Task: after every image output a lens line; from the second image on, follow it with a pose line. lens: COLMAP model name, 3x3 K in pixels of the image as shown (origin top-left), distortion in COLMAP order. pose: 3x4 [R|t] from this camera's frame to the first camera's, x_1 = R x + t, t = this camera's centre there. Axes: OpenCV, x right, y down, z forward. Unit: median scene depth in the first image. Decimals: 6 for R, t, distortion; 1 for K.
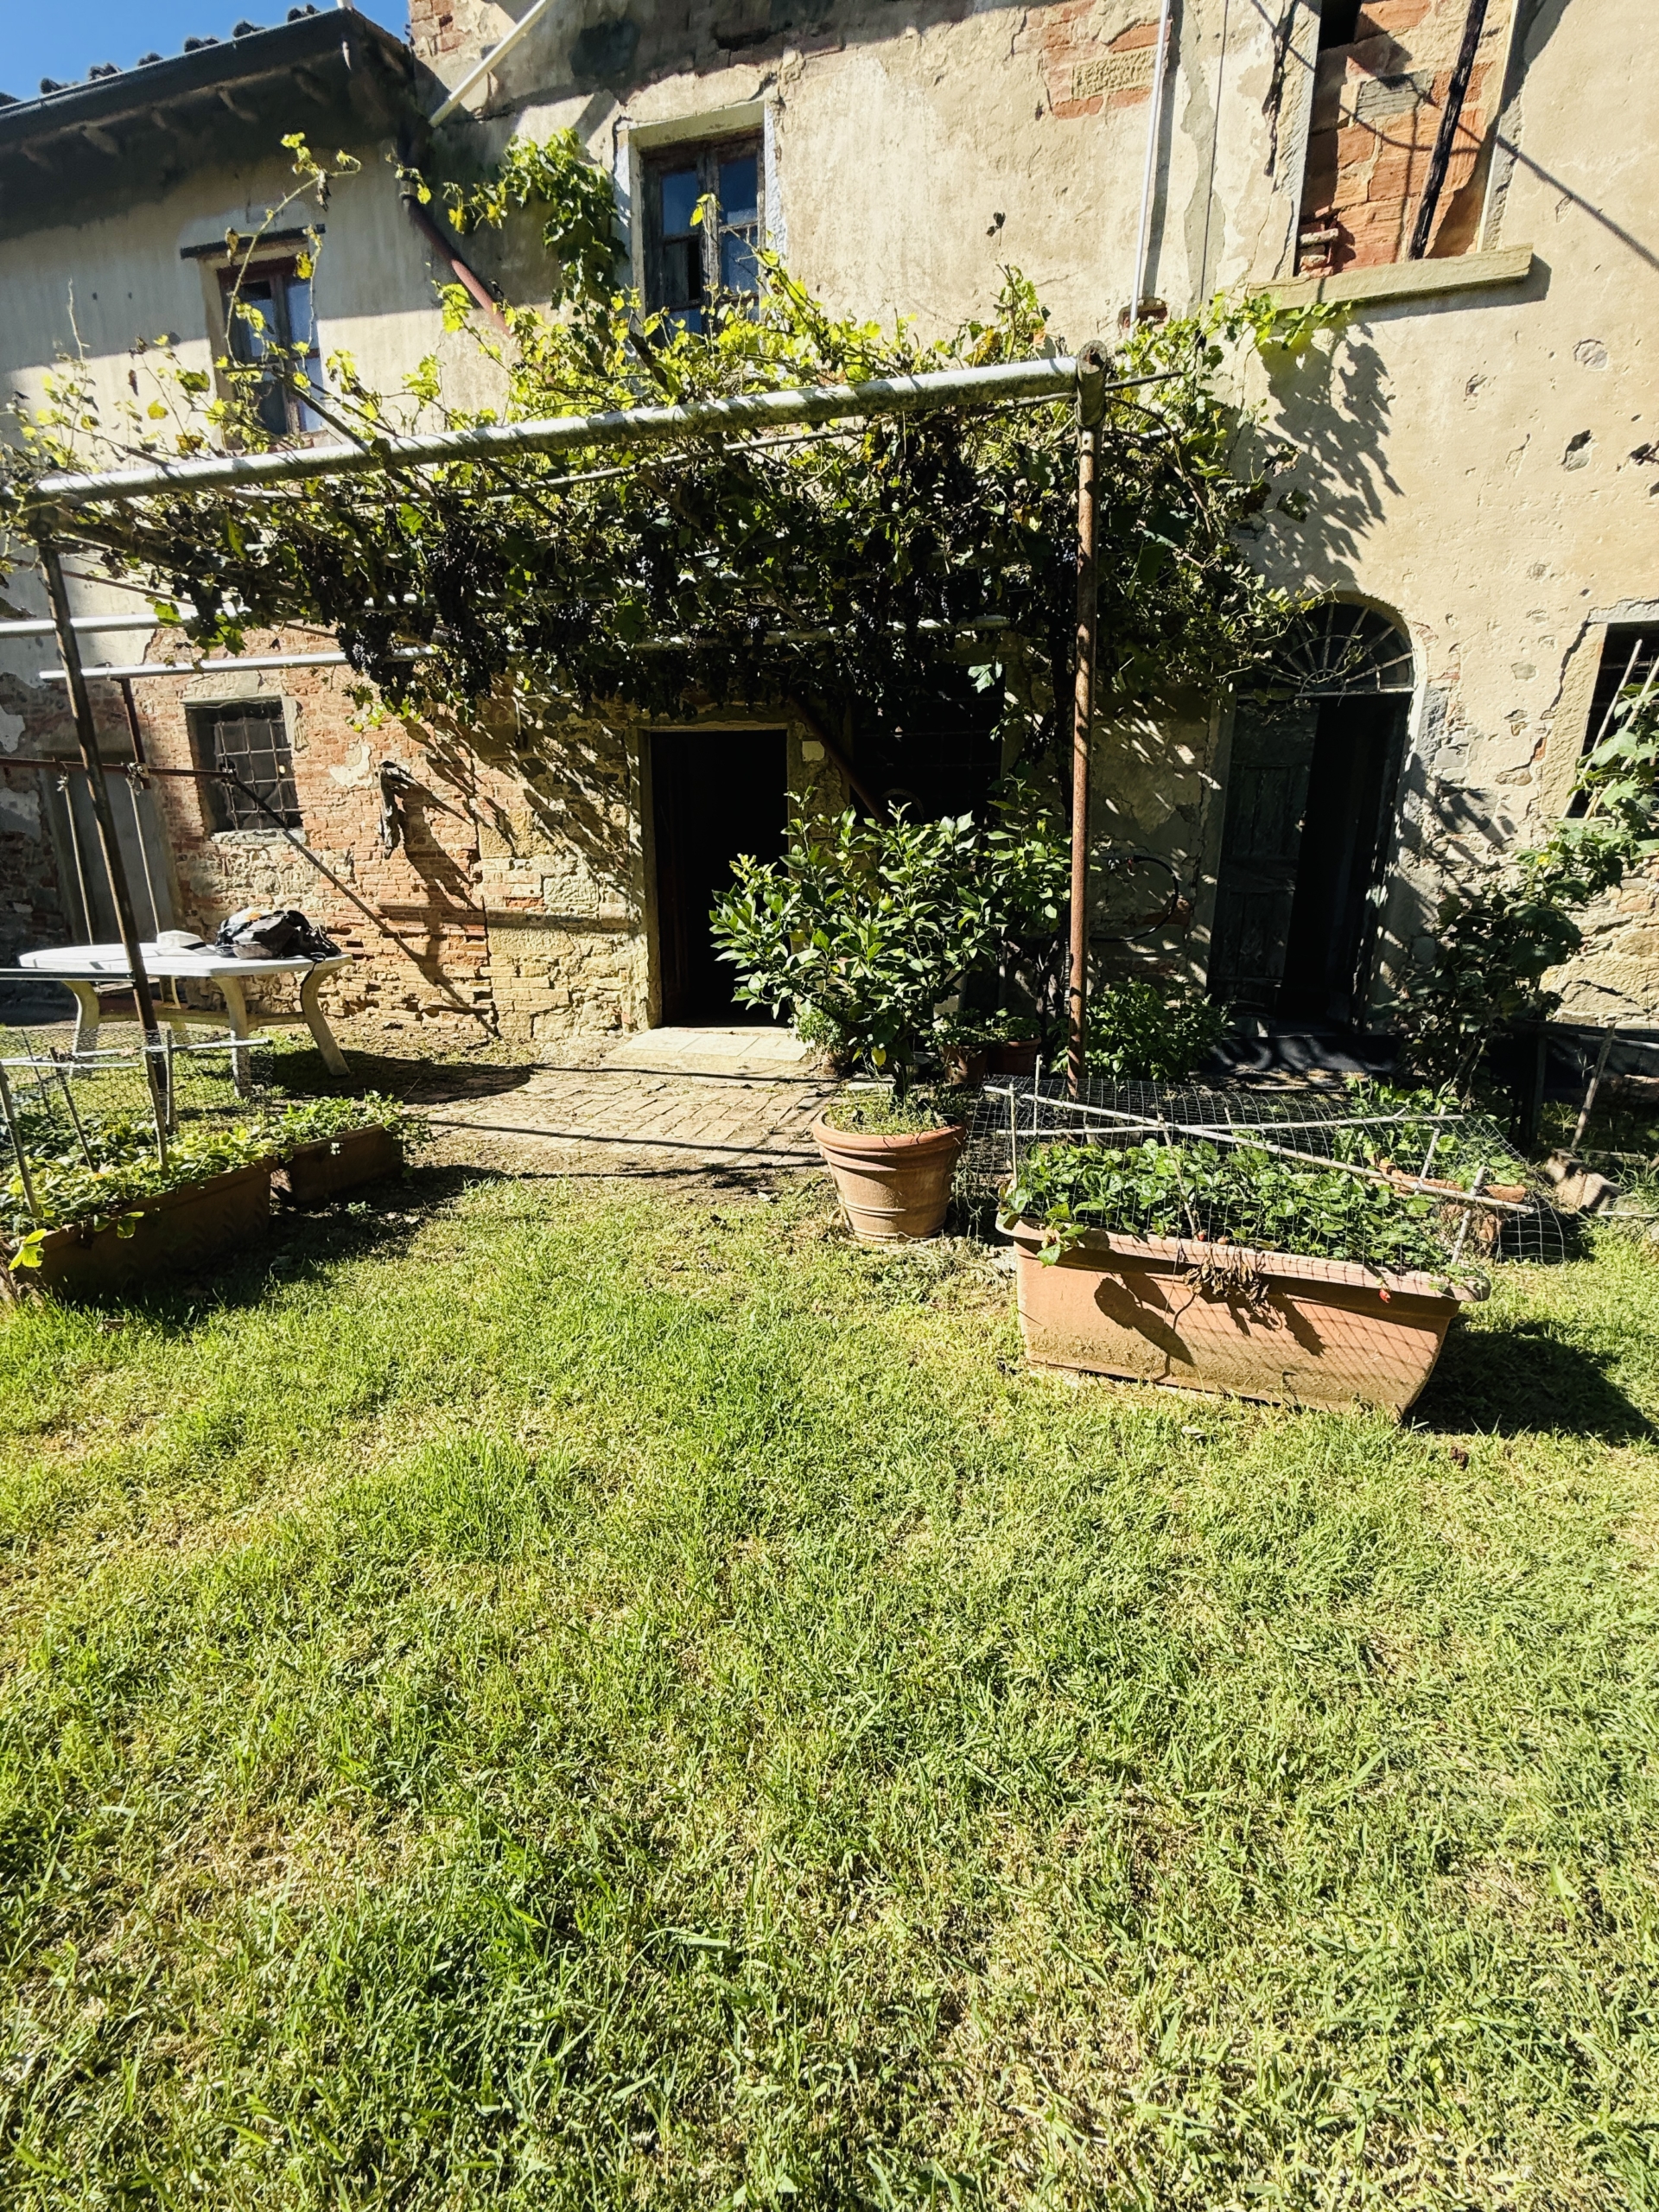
lens RADIAL K [[883.0, 0, 833.2], [0, 883.0, 1101.2], [0, 0, 1]] dist [-0.002201, 0.001047]
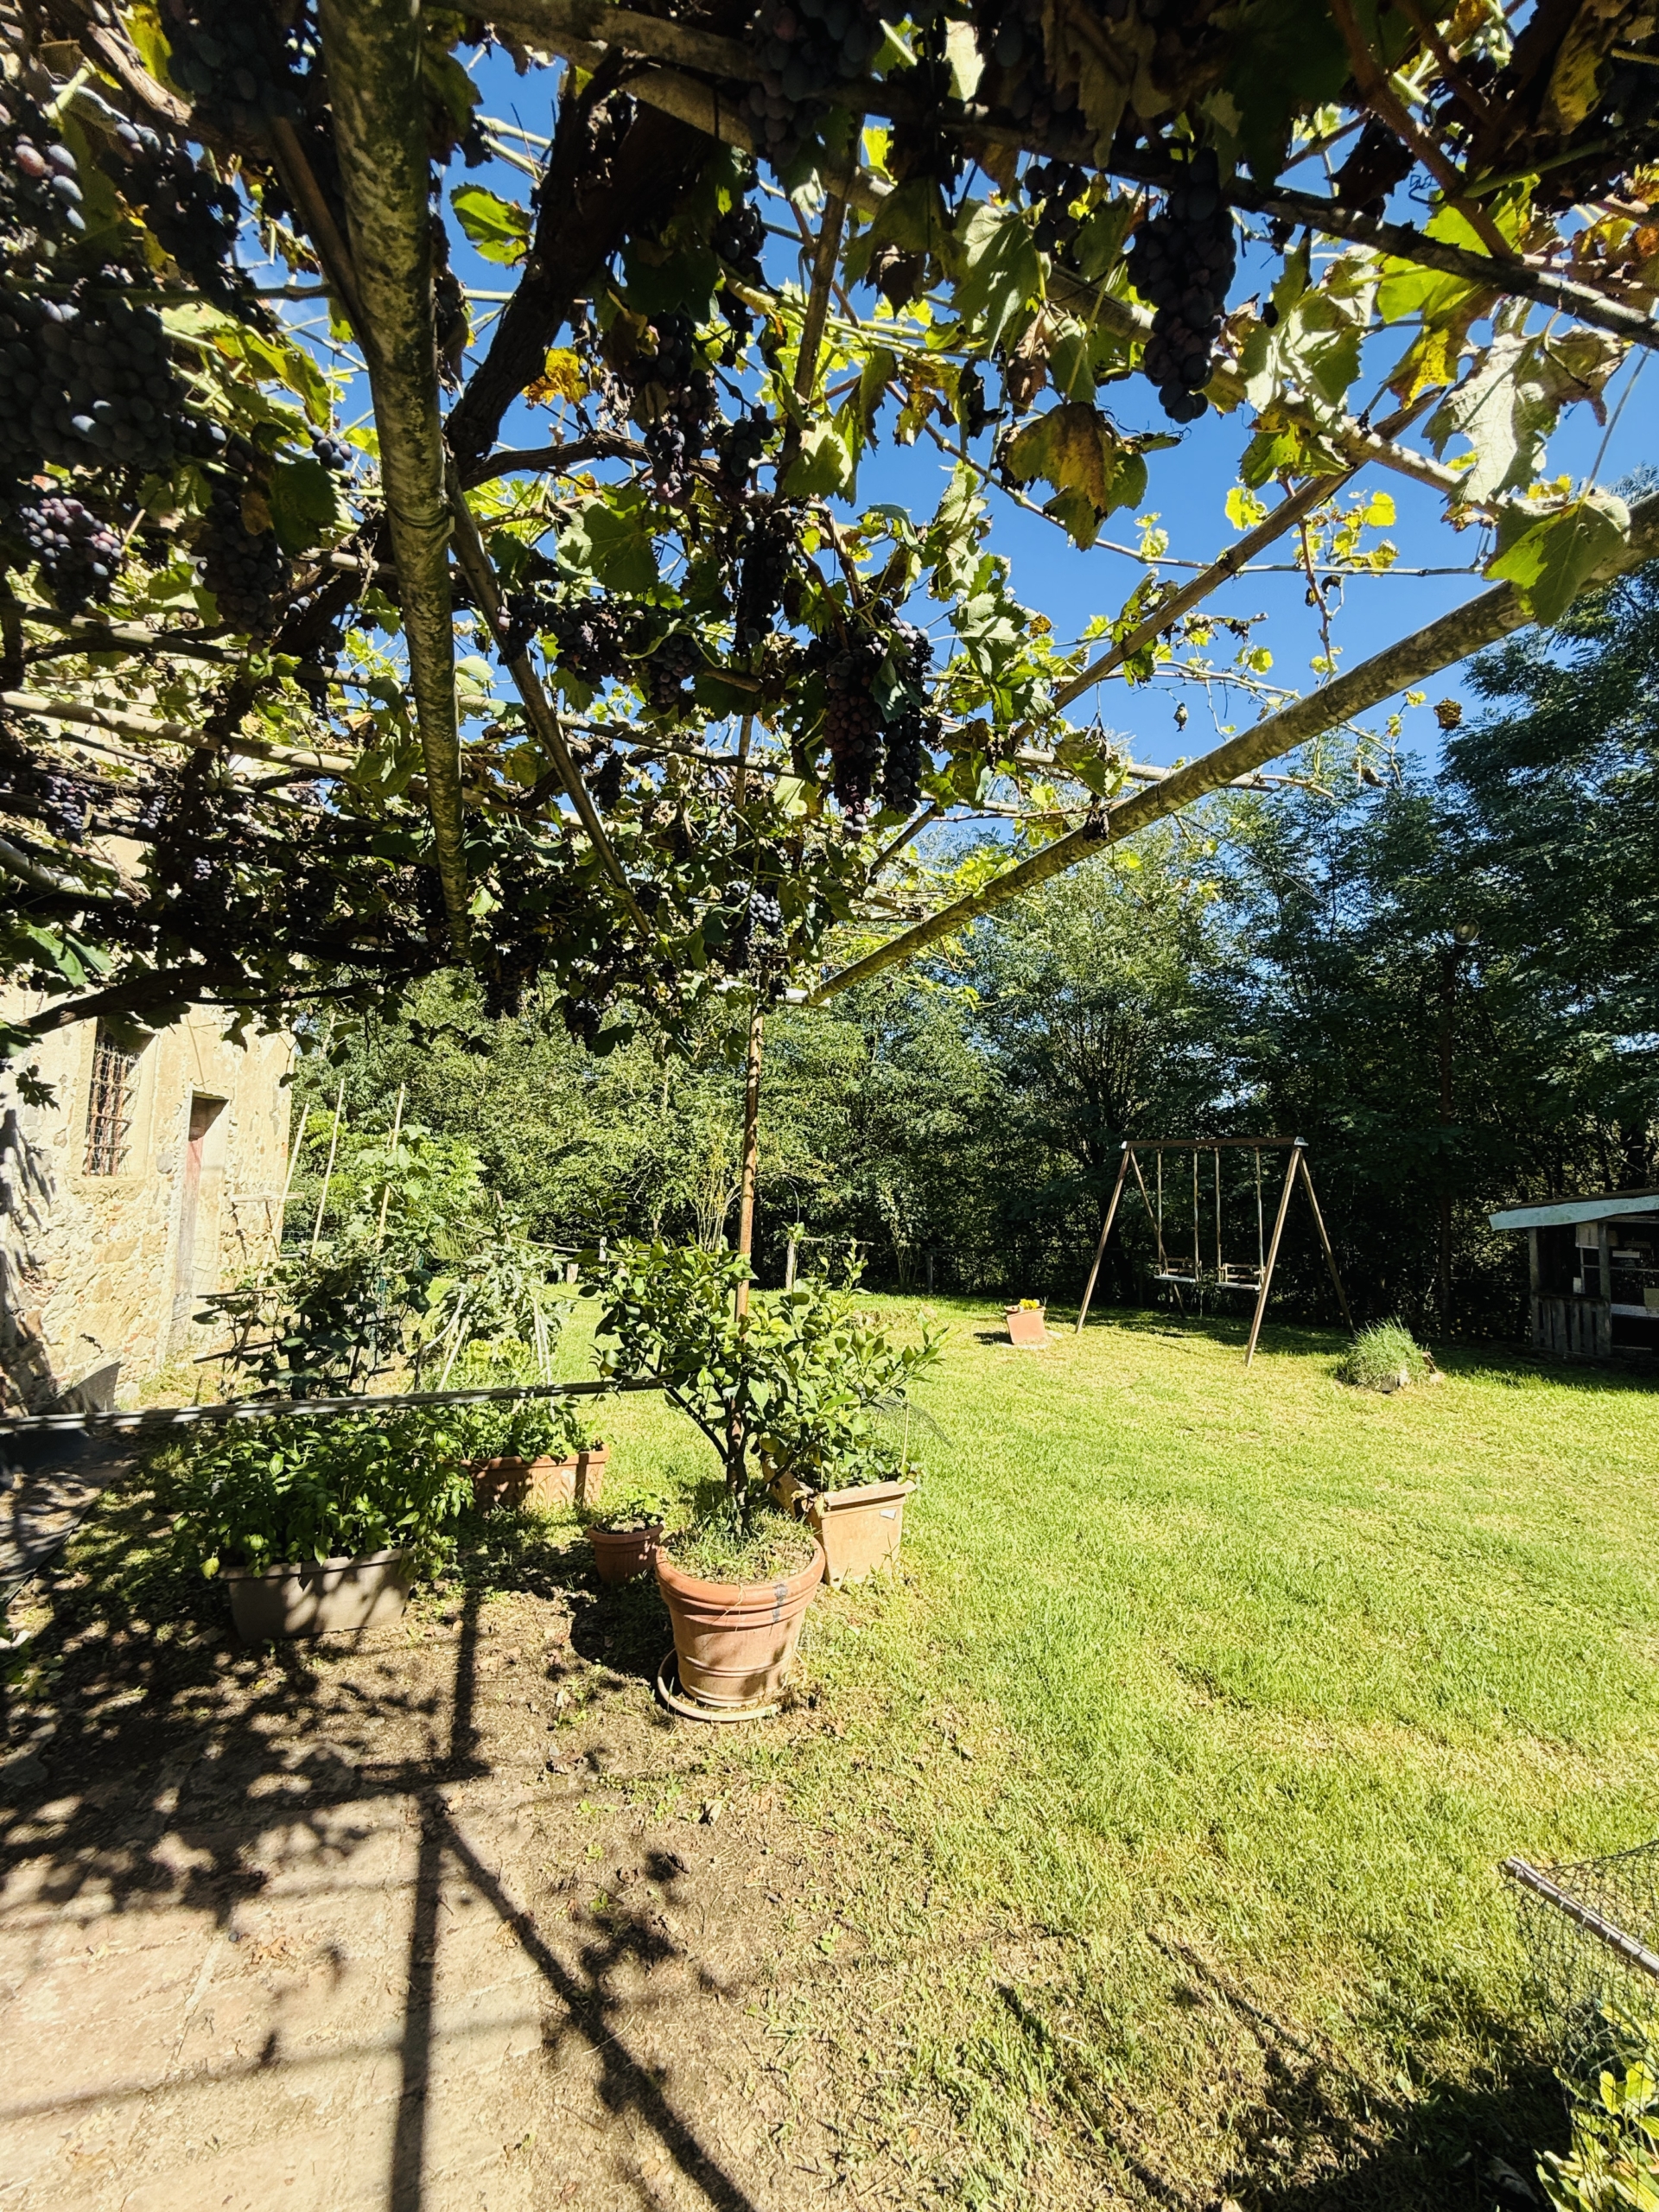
lens RADIAL K [[883.0, 0, 834.1], [0, 883.0, 1101.2], [0, 0, 1]] dist [-0.002201, 0.001047]
pose [[-0.584318, 0.057548, 0.809482, -0.471069], [0.182144, 0.981333, 0.061714, -0.299303], [-0.790820, 0.183504, -0.583892, 0.854122]]
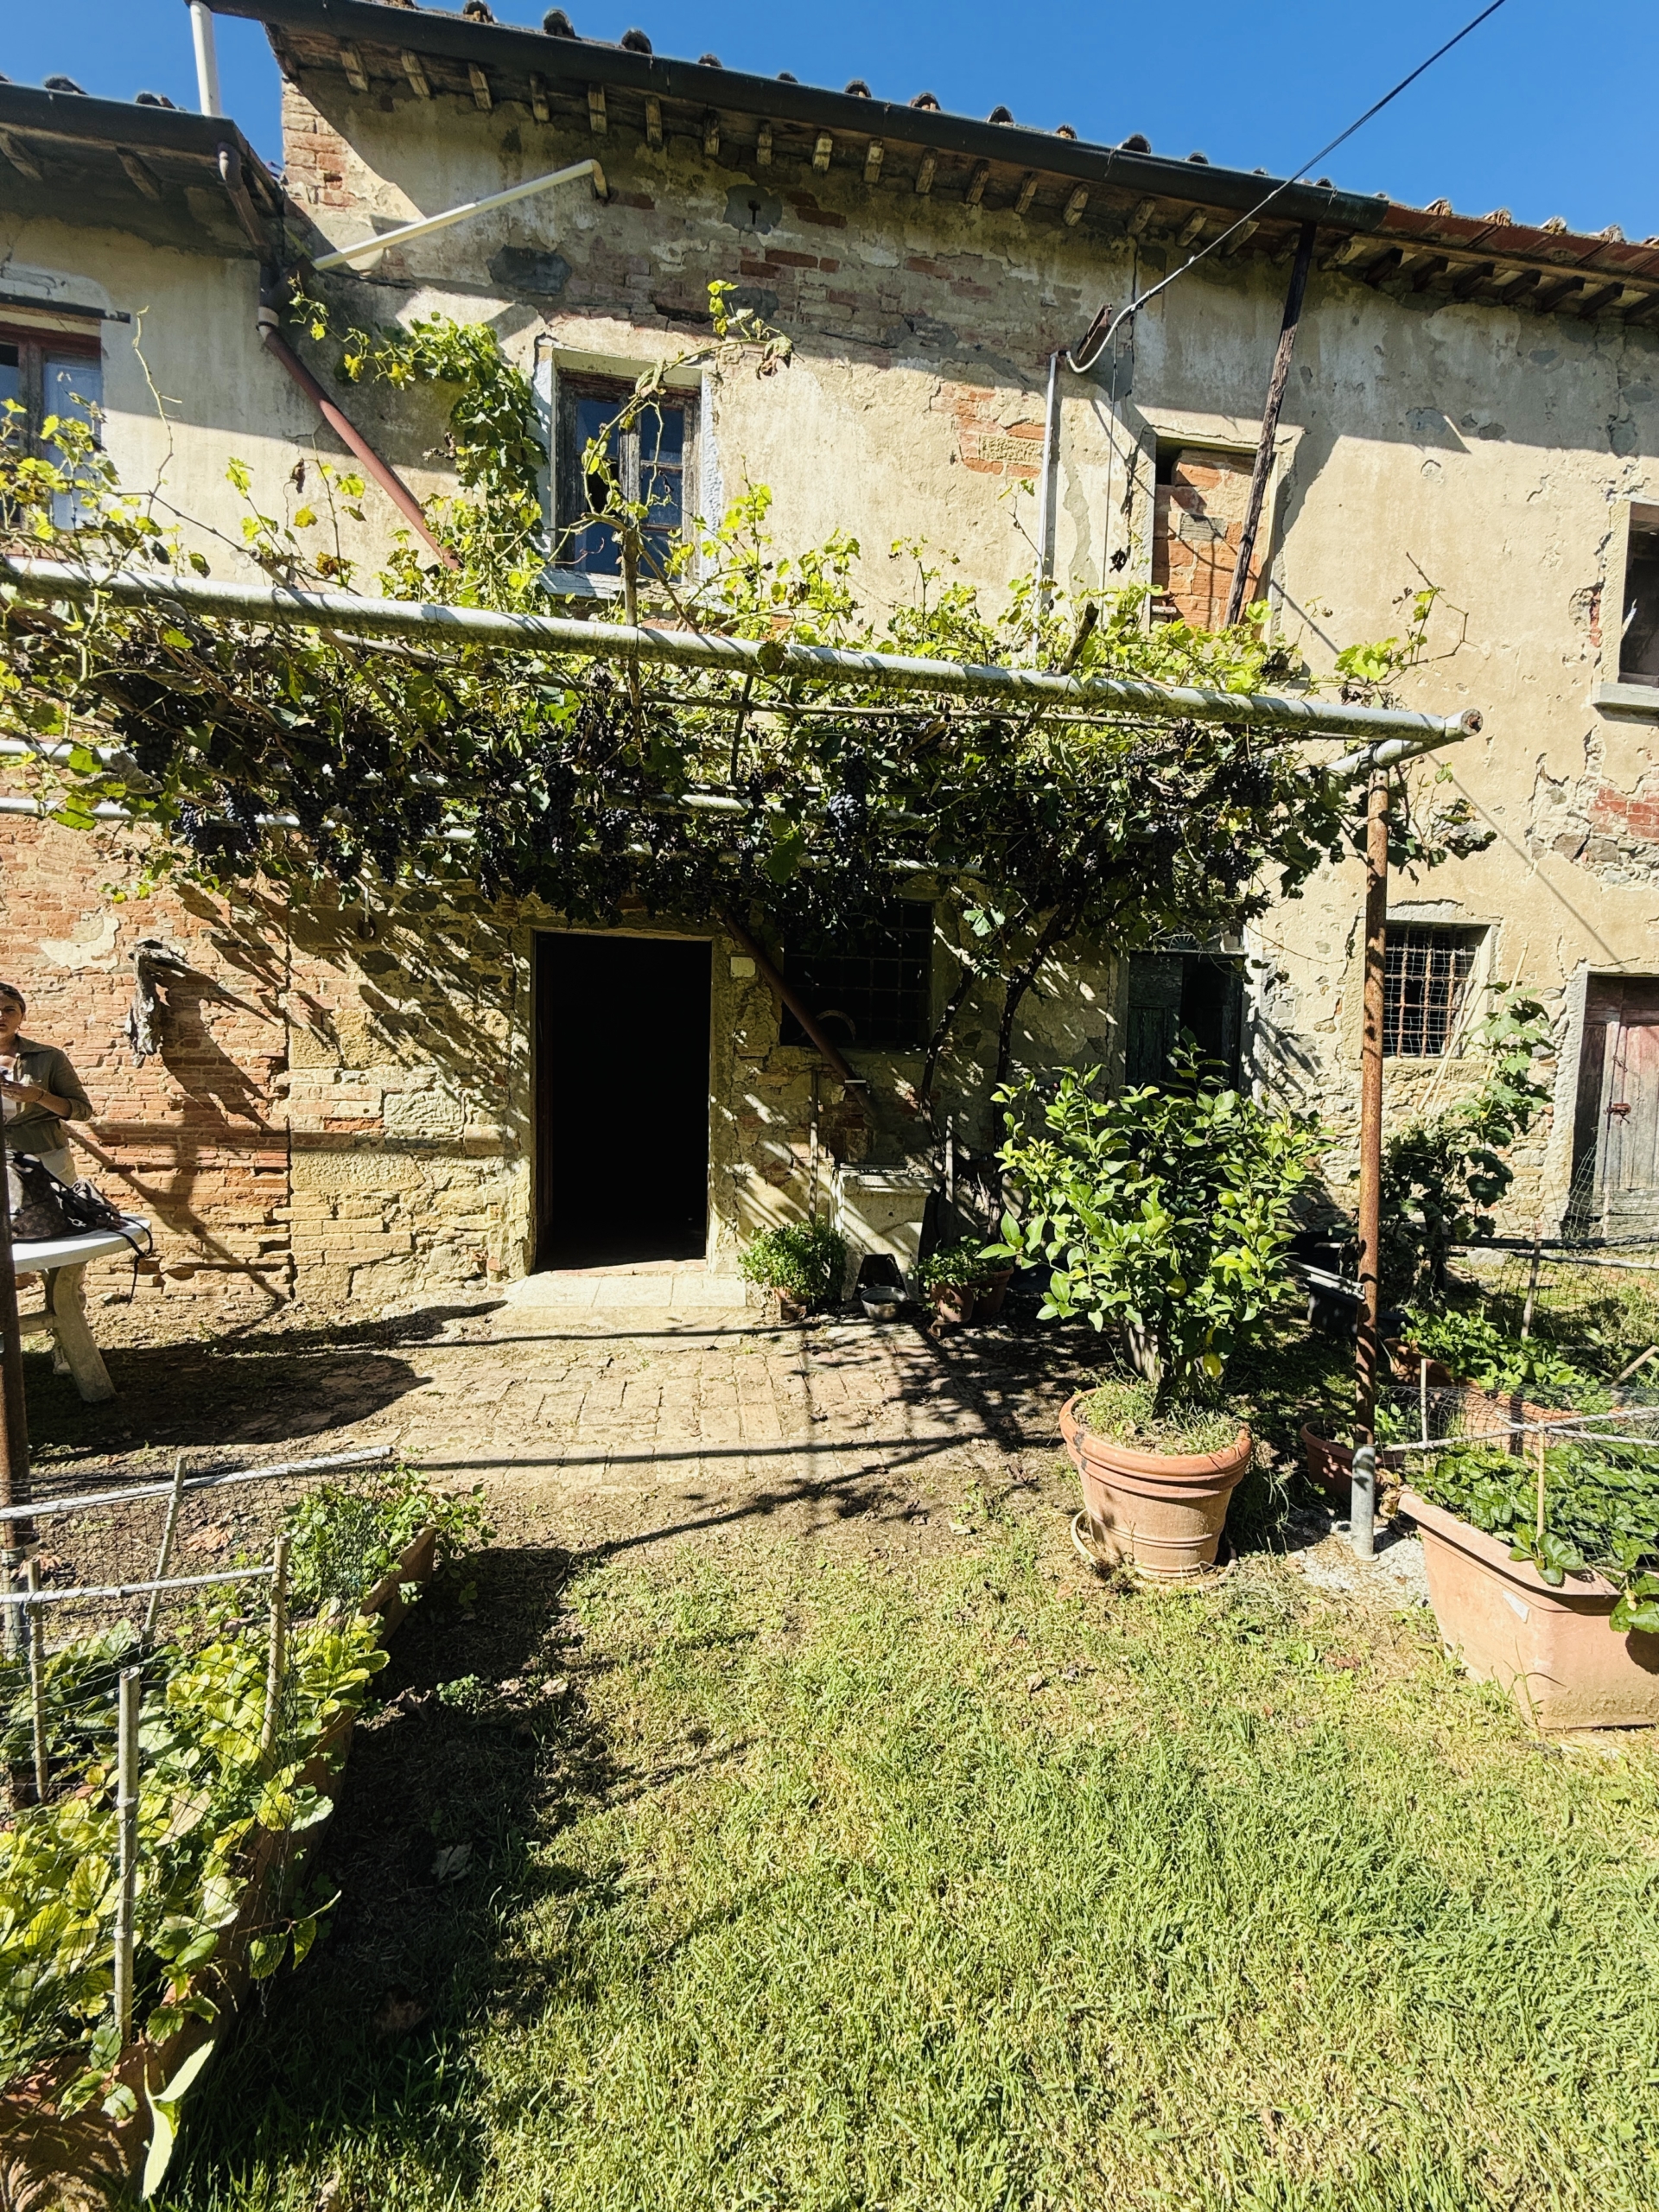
lens RADIAL K [[883.0, 0, 824.7], [0, 883.0, 1098.2], [0, 0, 1]] dist [-0.002201, 0.001047]
pose [[0.915347, -0.002917, 0.402656, -0.349619], [0.077793, 0.982415, -0.169729, -0.103081], [-0.395081, 0.186685, 0.899478, 0.163999]]
